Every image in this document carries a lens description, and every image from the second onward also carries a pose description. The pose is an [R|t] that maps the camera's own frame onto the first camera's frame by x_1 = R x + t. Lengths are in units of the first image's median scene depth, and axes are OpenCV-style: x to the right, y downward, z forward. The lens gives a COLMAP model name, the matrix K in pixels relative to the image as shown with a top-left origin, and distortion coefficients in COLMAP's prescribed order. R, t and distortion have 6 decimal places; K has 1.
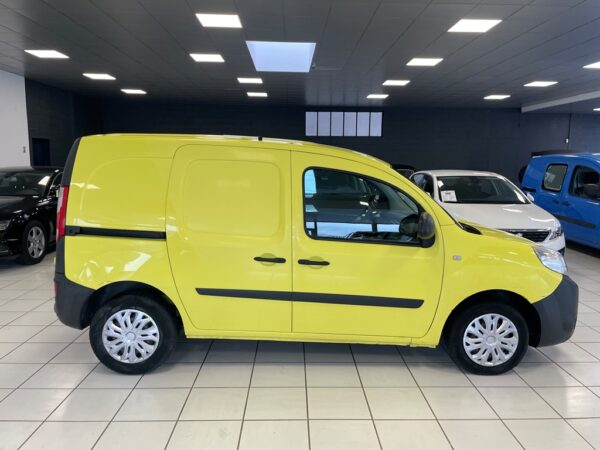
lens RADIAL K [[458.9, 0, 300.0], [0, 458.9, 225.0], [0, 0, 1]] dist [0.010413, 0.002565]
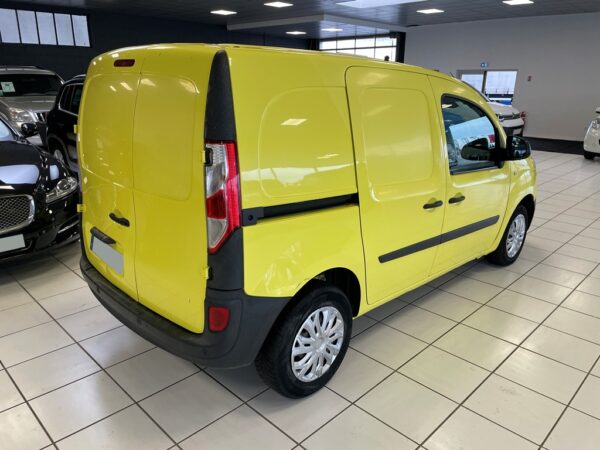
lens RADIAL K [[458.9, 0, 300.0], [0, 458.9, 225.0], [0, 0, 1]] dist [0.010413, 0.002565]
pose [[0.717422, -0.207306, 0.665079, -0.834626], [0.088312, 0.974058, 0.208353, -0.093477], [-0.691018, -0.090743, 0.717119, 0.521244]]
